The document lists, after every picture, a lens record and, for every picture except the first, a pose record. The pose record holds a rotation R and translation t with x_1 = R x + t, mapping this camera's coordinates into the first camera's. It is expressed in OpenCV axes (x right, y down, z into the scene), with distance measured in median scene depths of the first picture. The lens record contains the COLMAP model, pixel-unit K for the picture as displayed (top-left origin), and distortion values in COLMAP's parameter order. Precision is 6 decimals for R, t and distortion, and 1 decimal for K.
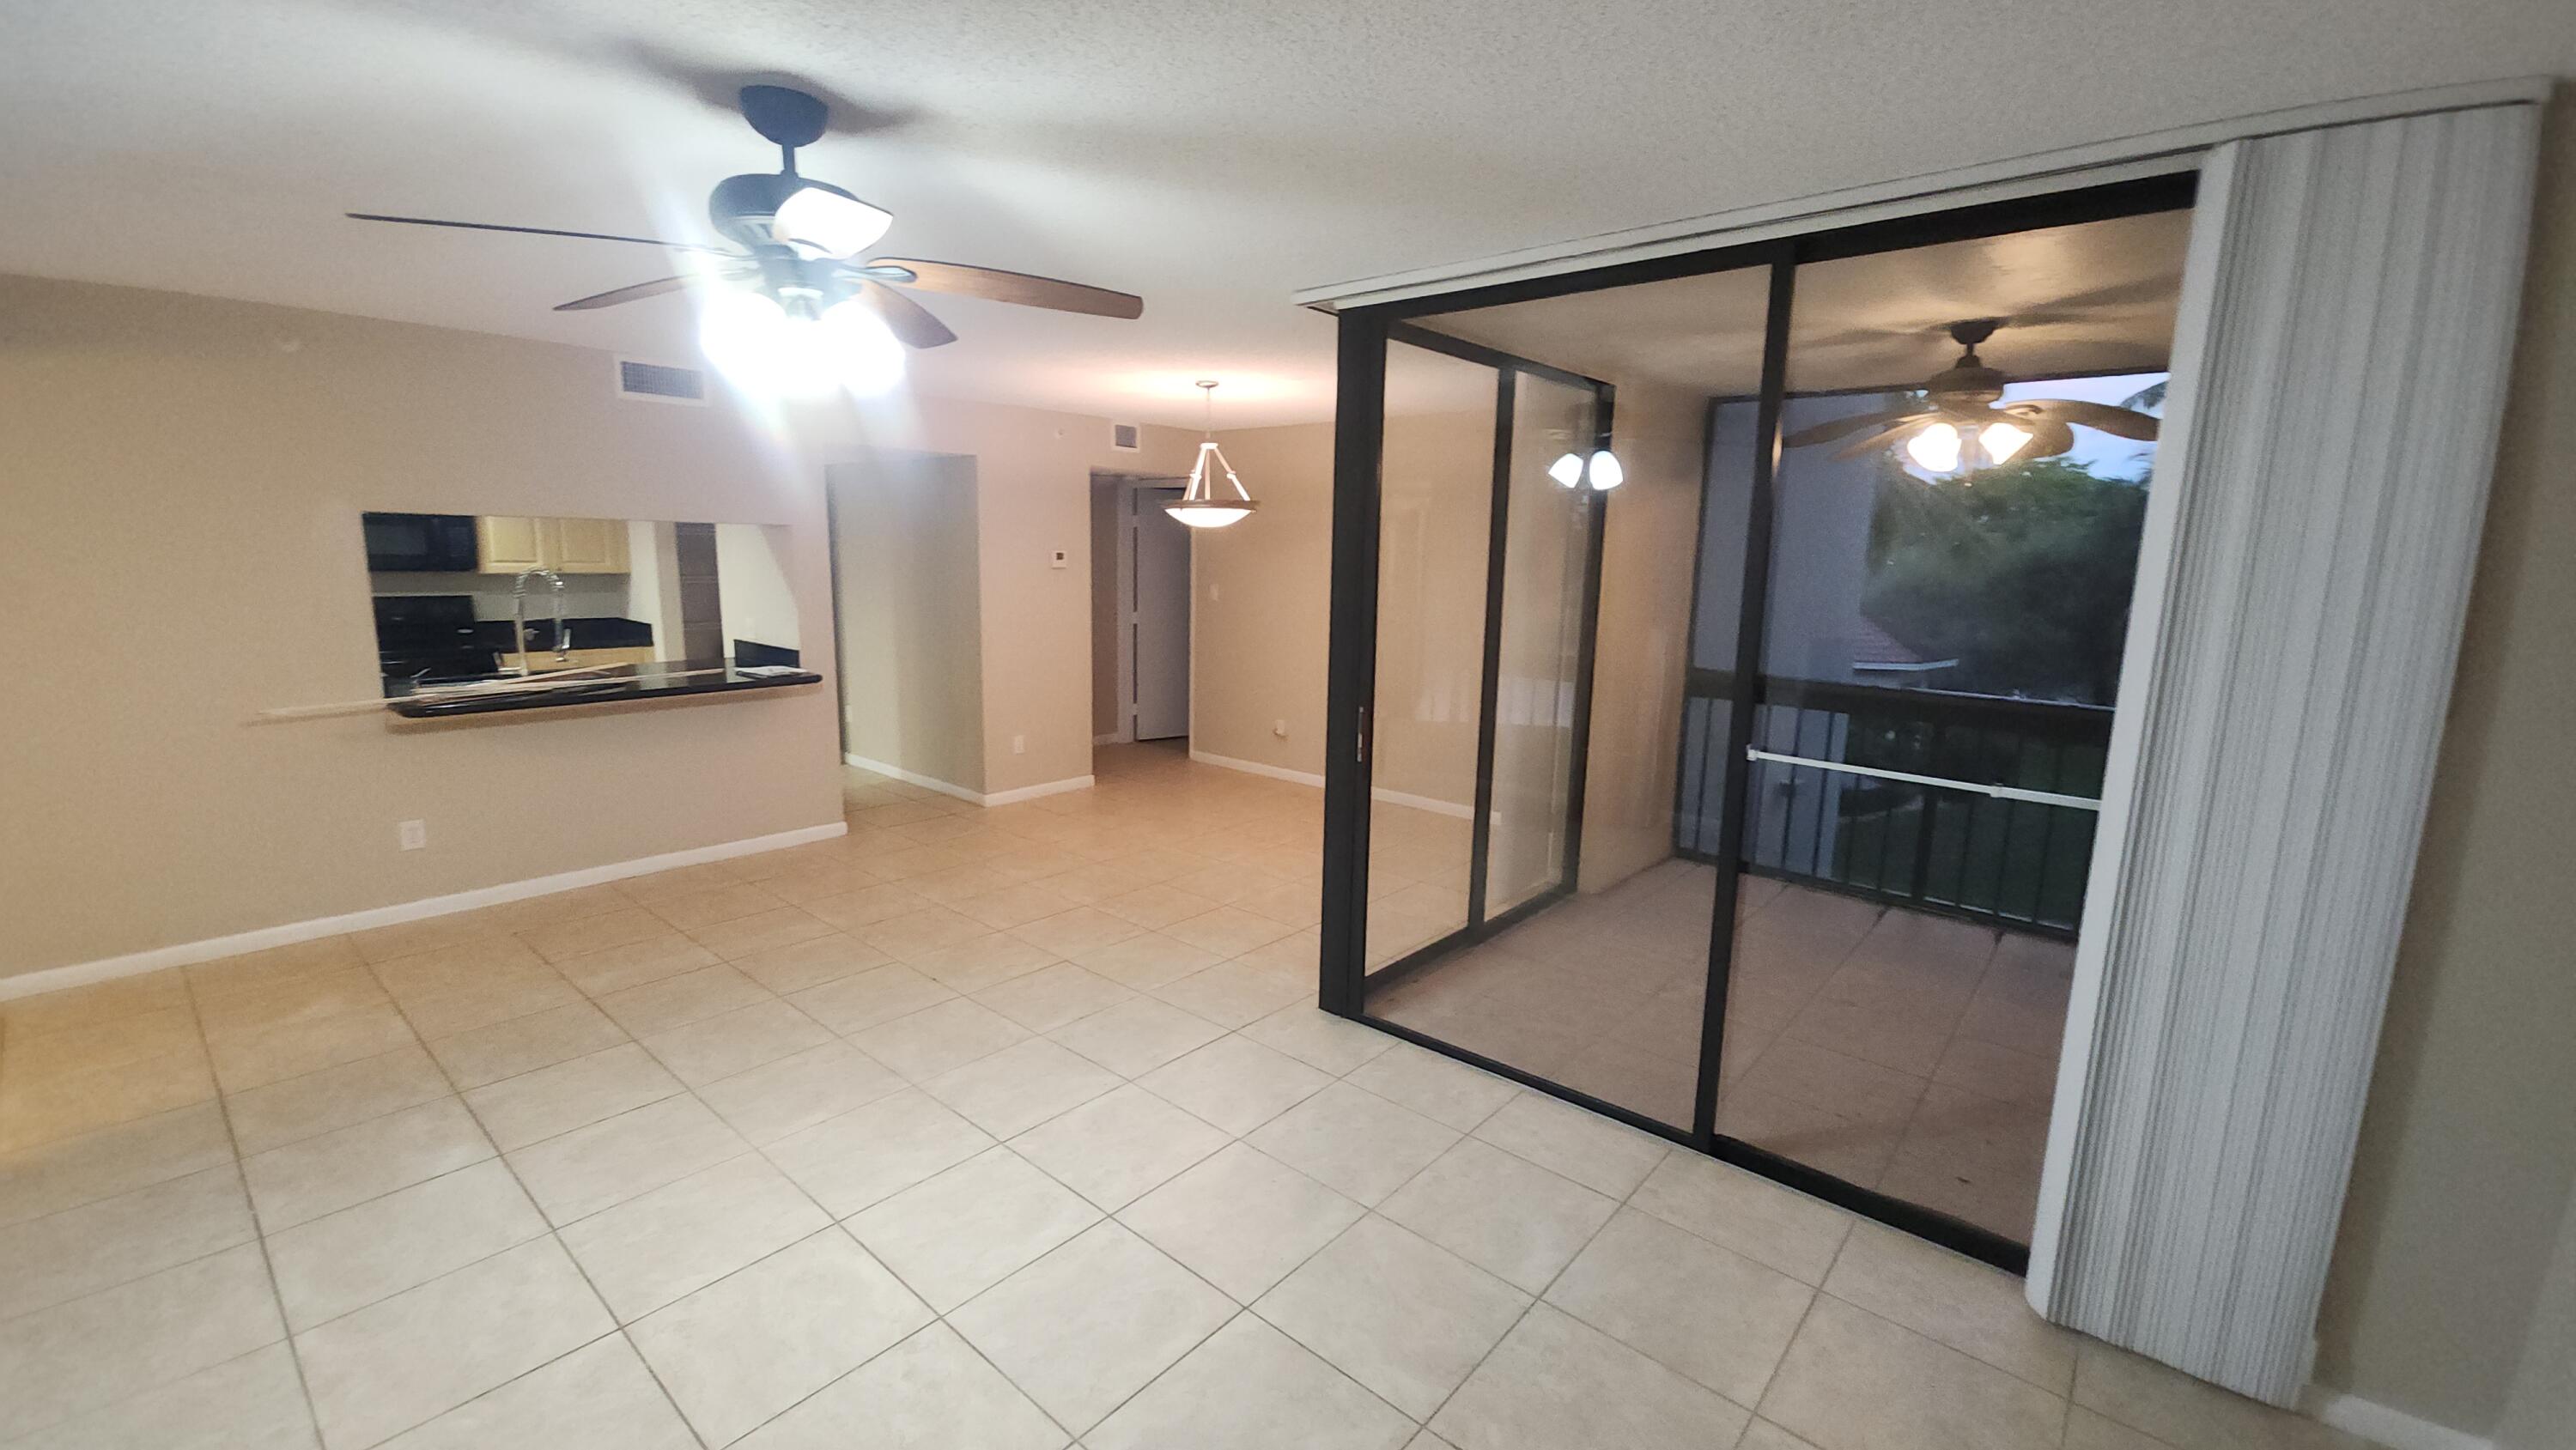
lens RADIAL K [[1042.3, 0, 1285.9], [0, 1042.3, 723.4], [0, 0, 1]] dist [0.002866, 0.000188]
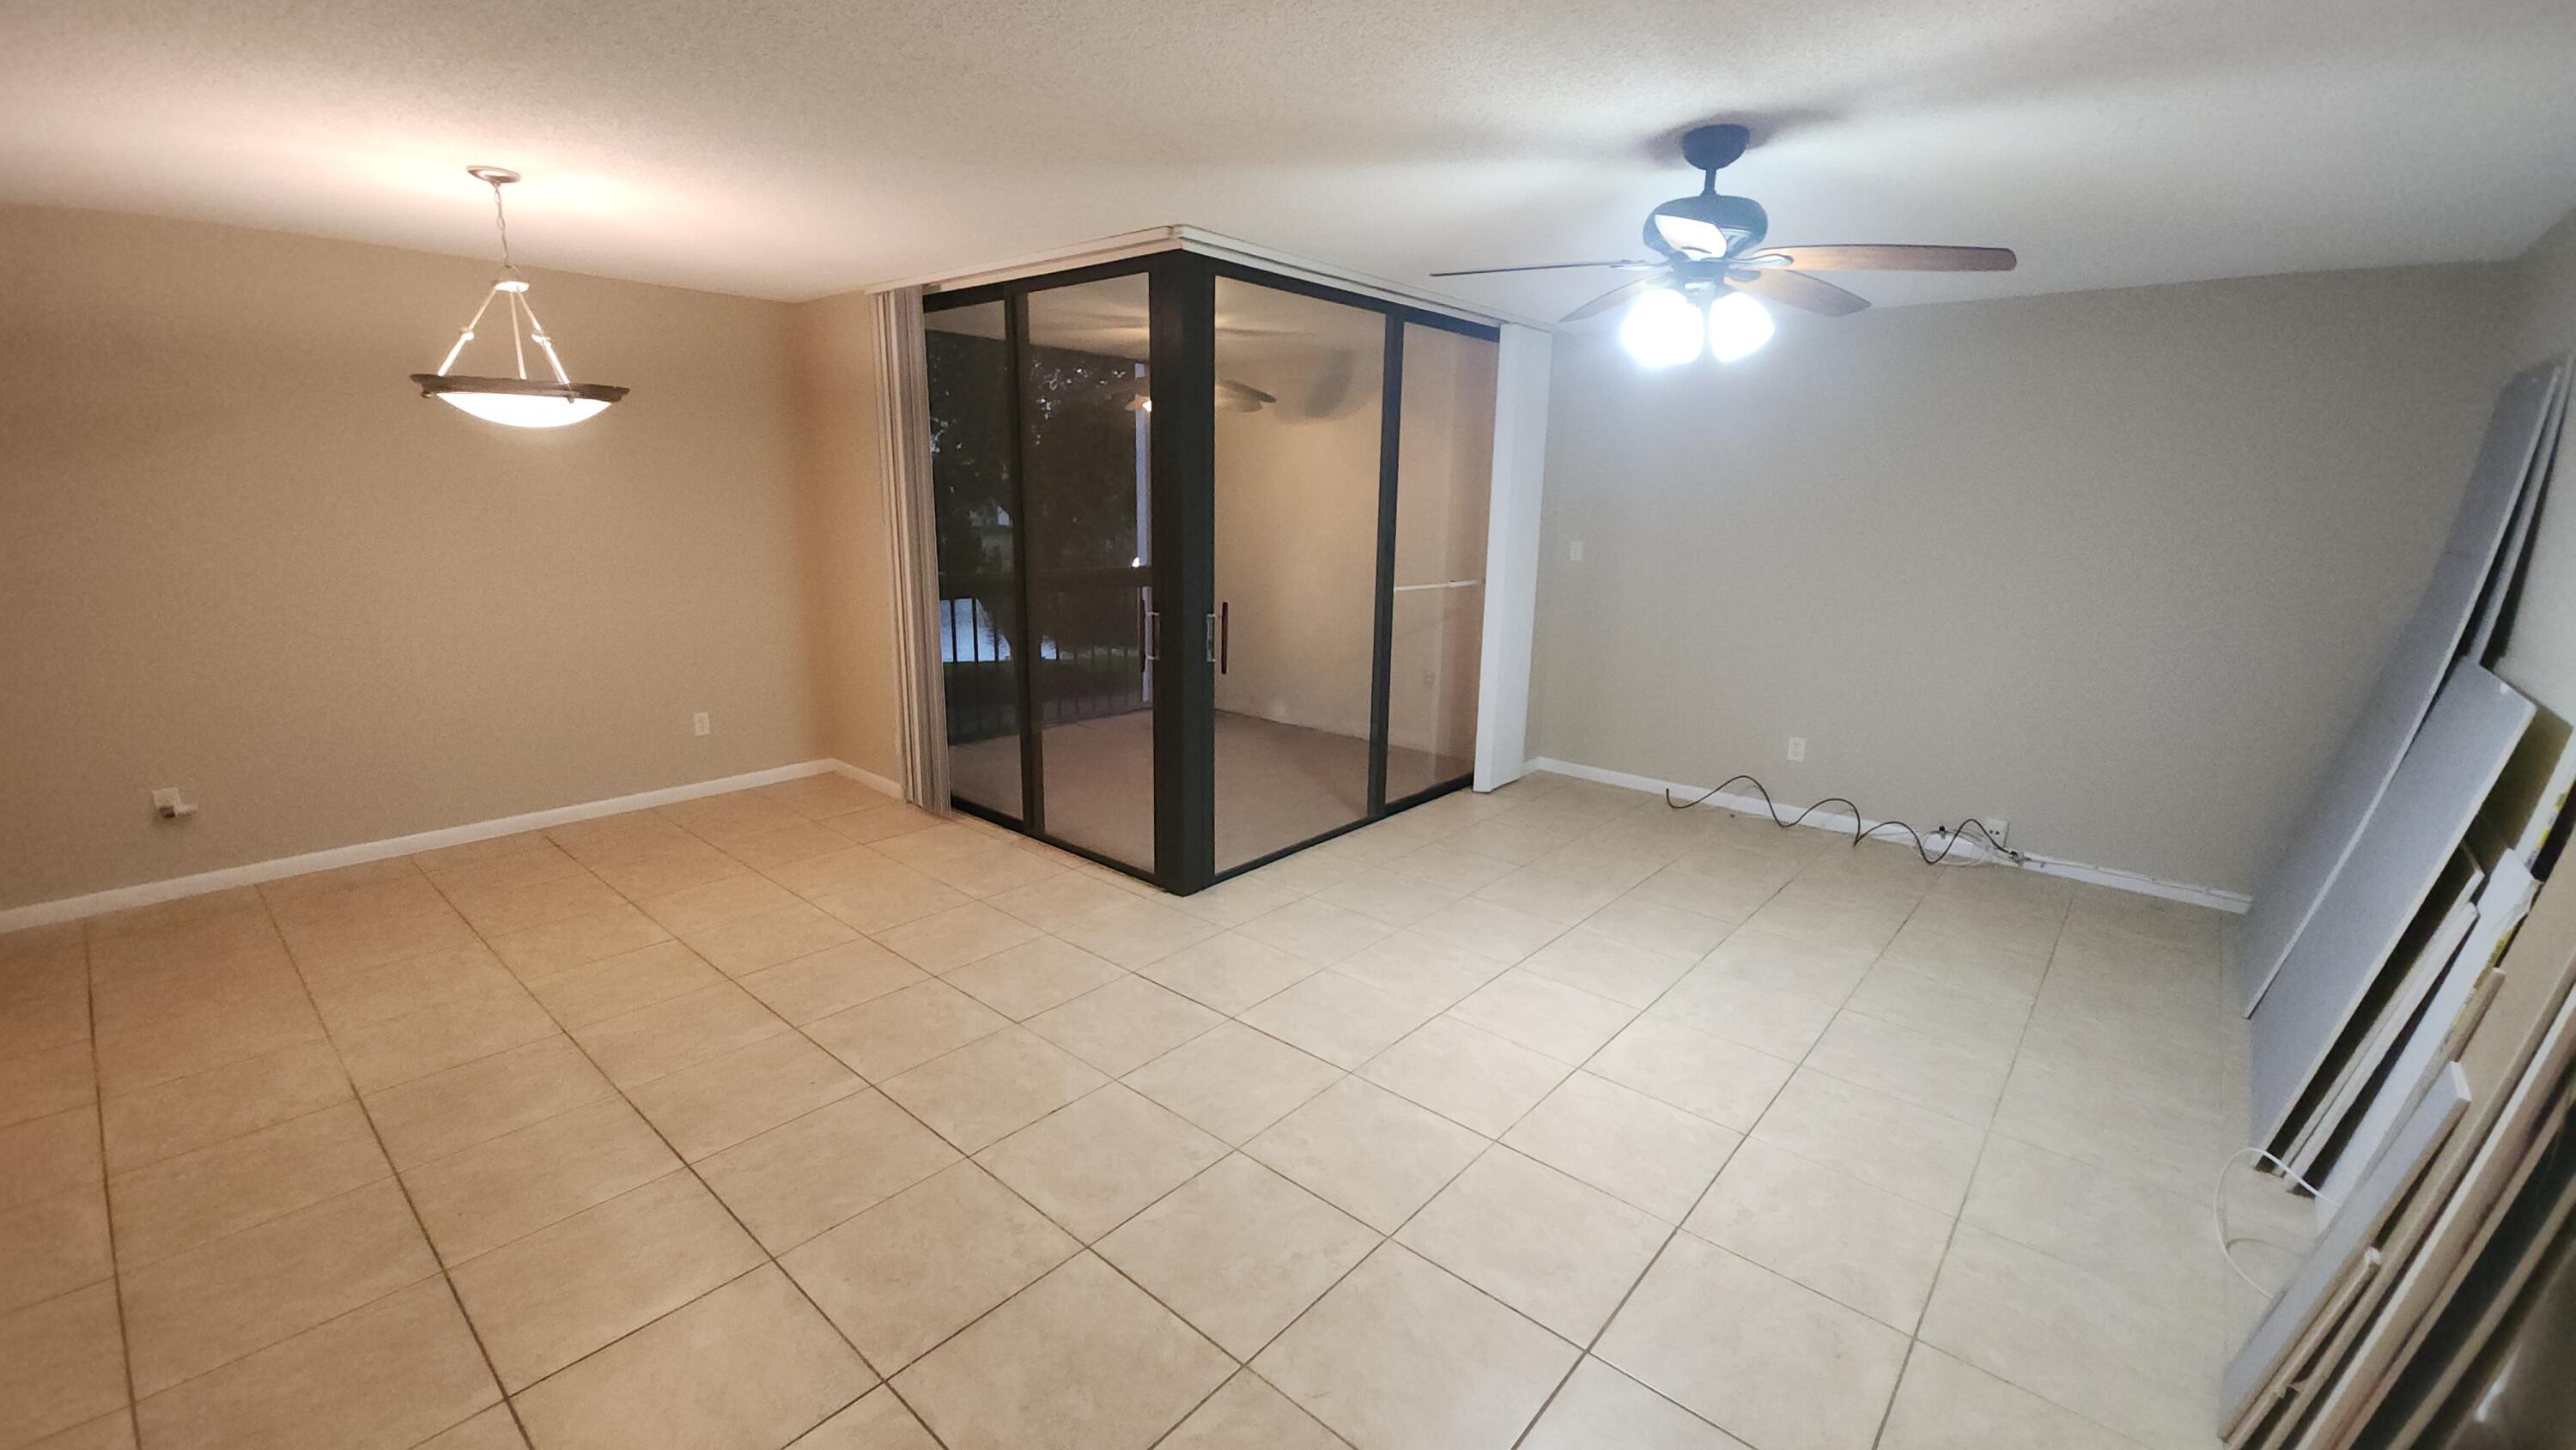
lens RADIAL K [[1042.3, 0, 1285.8], [0, 1042.3, 726.5], [0, 0, 1]] dist [0.002866, 0.000188]
pose [[0.002950, -0.242546, 0.970135, -1.025119], [0.149985, 0.959273, 0.239374, -0.152895], [-0.988684, 0.144800, 0.039208, 0.850490]]
